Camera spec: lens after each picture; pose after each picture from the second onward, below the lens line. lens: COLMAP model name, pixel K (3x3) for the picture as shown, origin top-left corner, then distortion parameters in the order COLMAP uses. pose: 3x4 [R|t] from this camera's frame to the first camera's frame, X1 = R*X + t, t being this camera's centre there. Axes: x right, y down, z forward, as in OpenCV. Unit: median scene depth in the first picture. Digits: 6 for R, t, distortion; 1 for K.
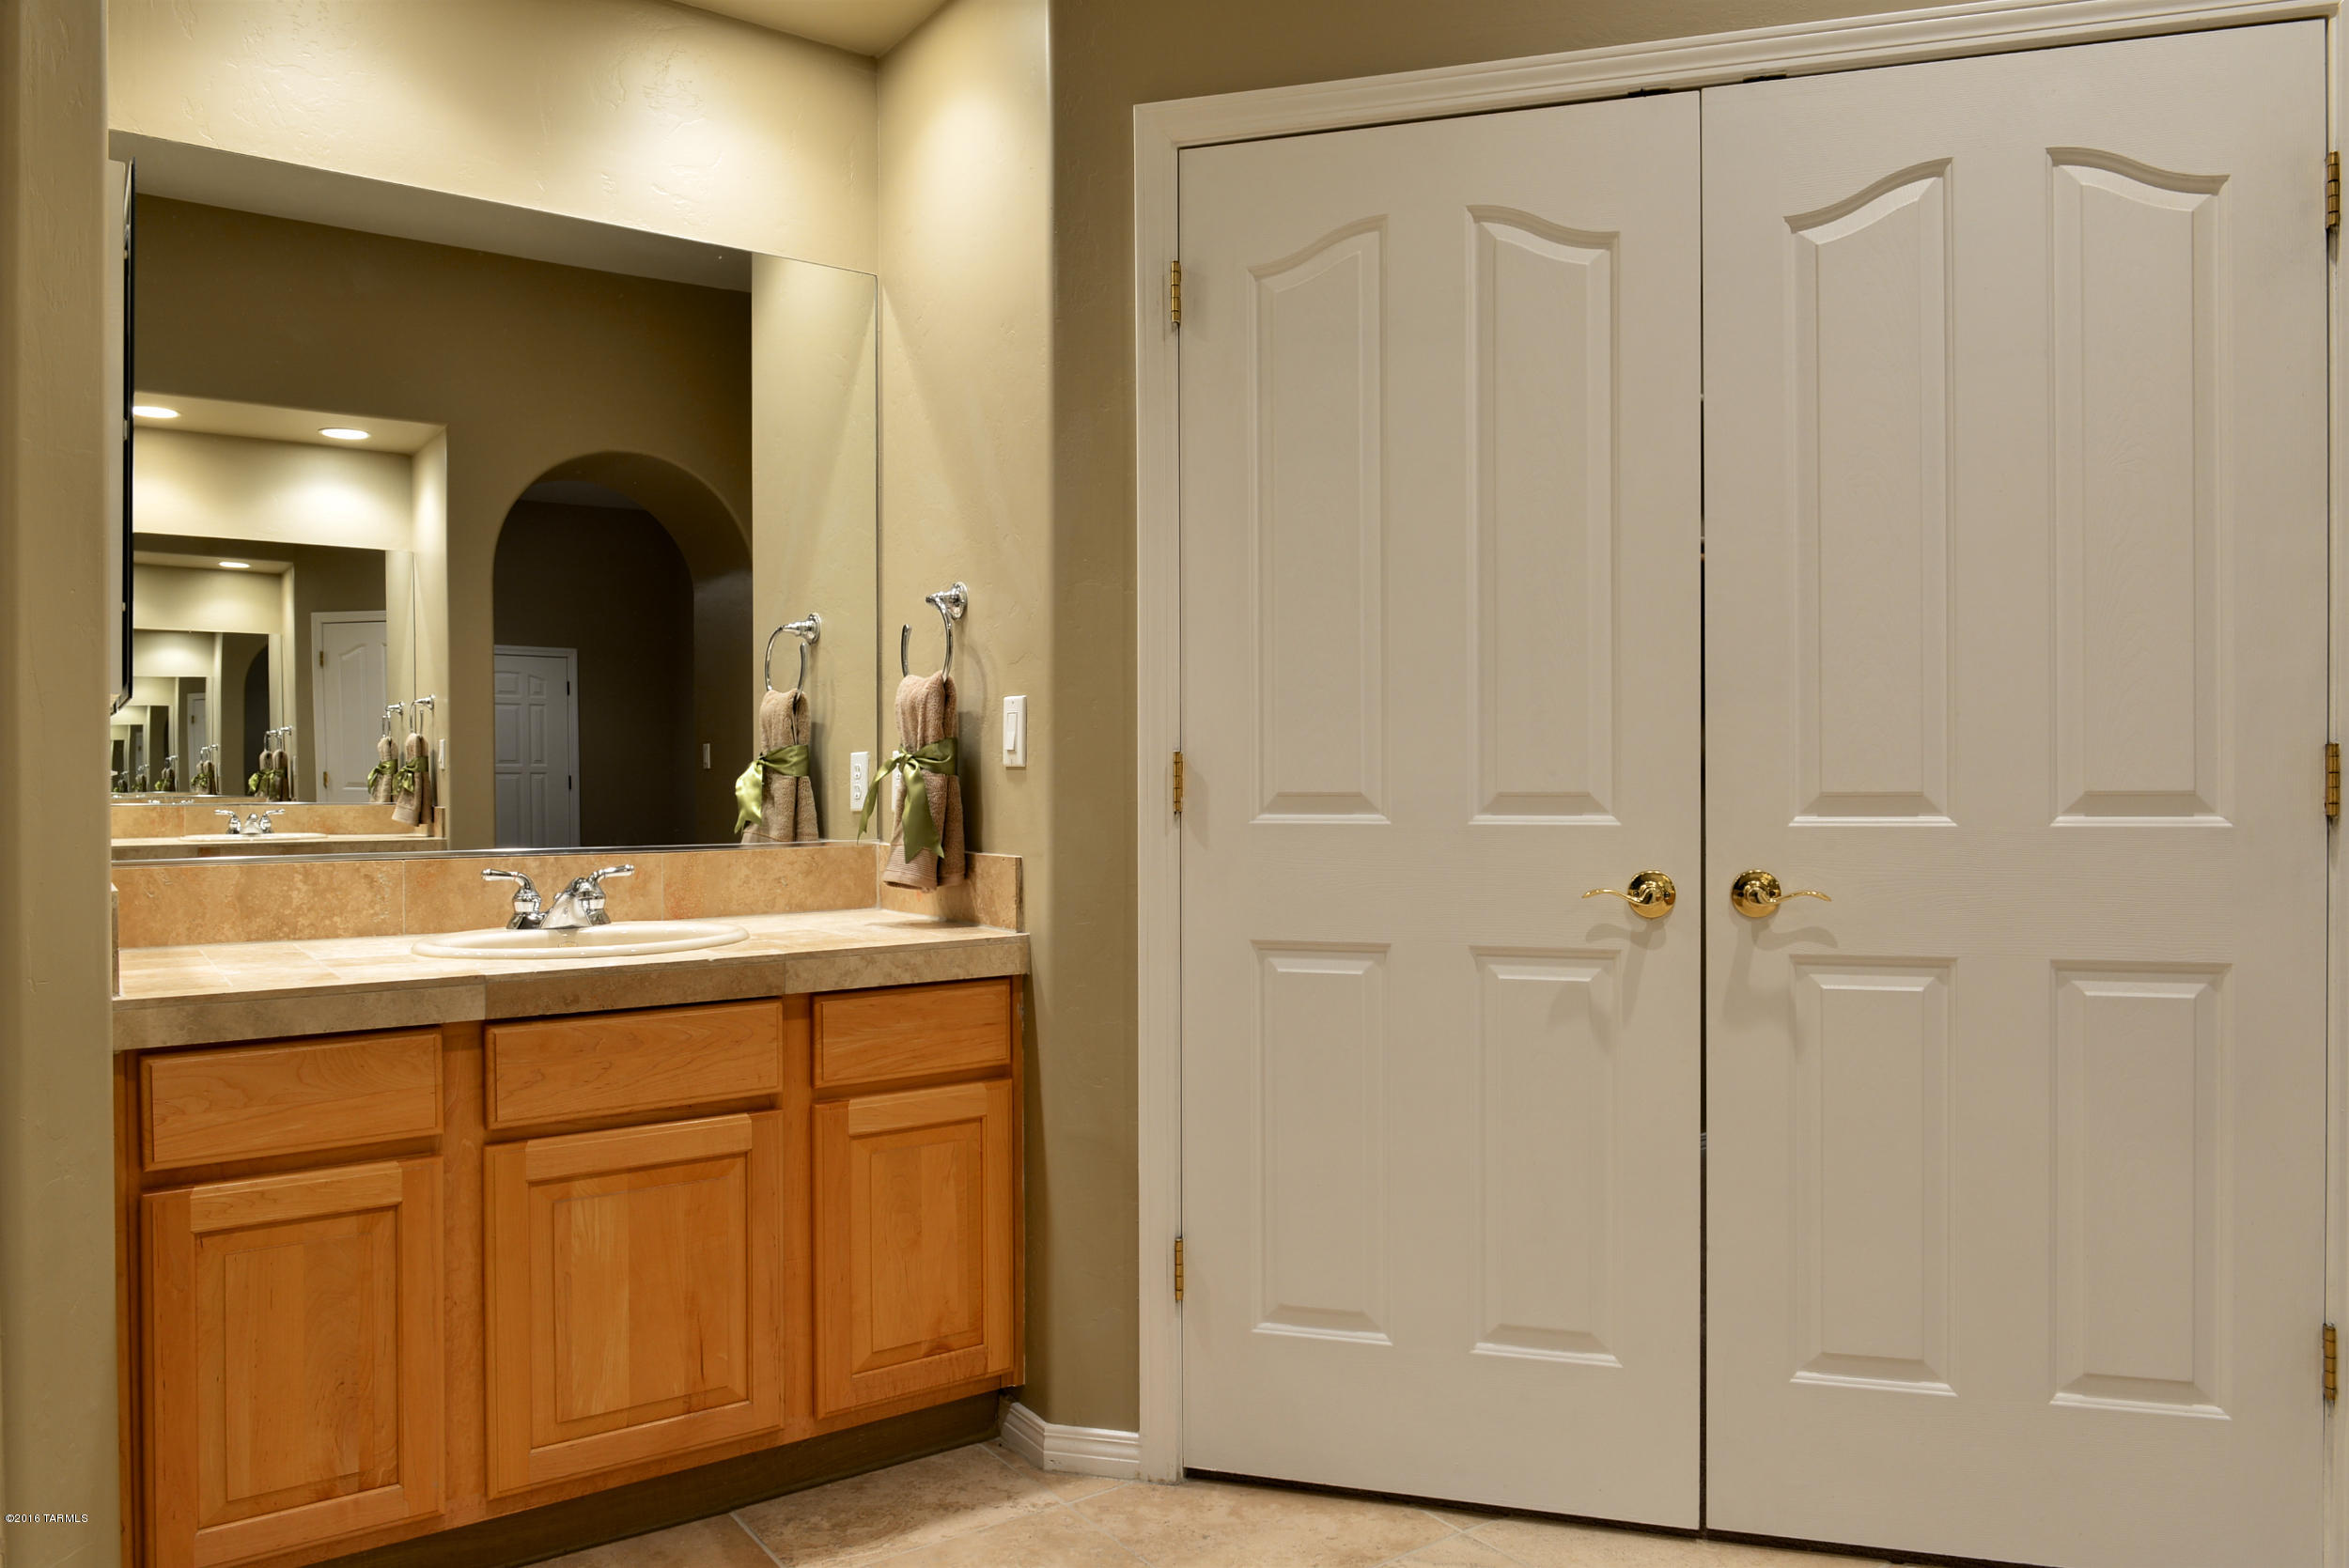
lens RADIAL K [[1621.6, 0, 1201.8], [0, 1621.6, 782.3], [0, 0, 1]] dist [0.001920, -0.020081]
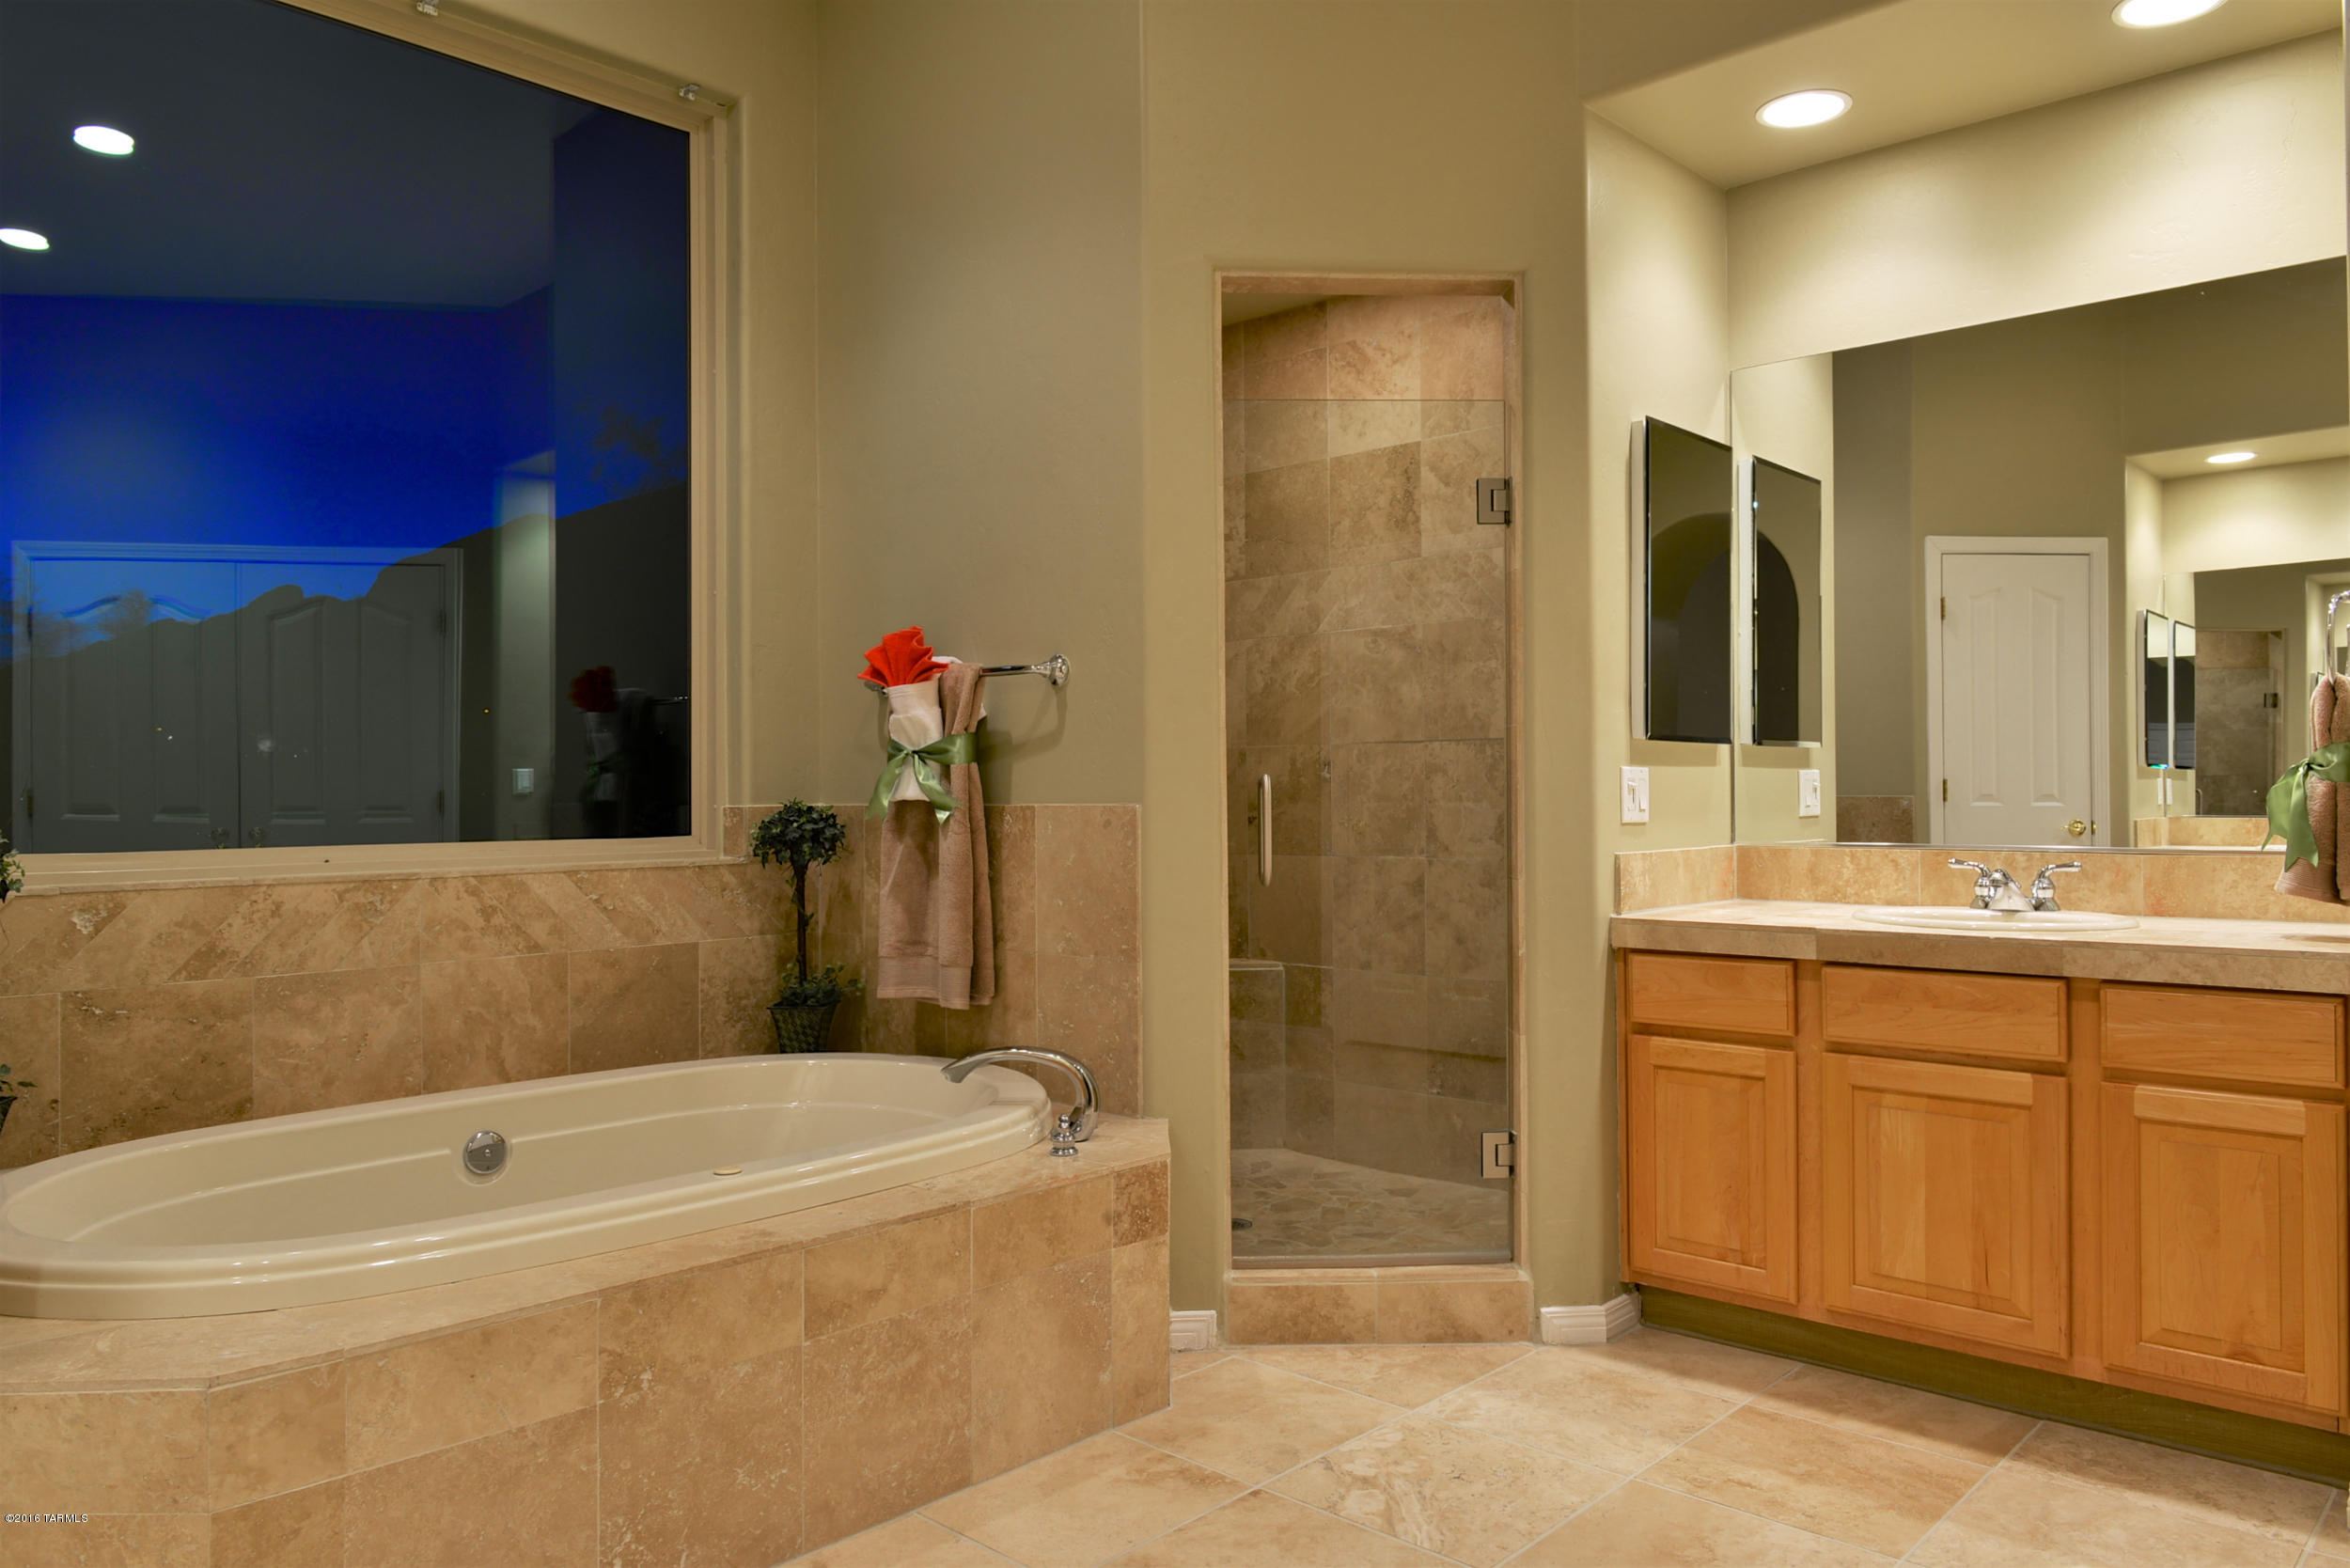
lens RADIAL K [[1622.5, 0, 1202.3], [0, 1622.5, 782.3], [0, 0, 1]] dist [0.001920, -0.020081]
pose [[0.194027, -0.008146, -0.980962, 0.783761], [-0.000697, 0.999964, -0.008441, 0.005040], [0.980996, 0.002322, 0.194014, 0.197603]]
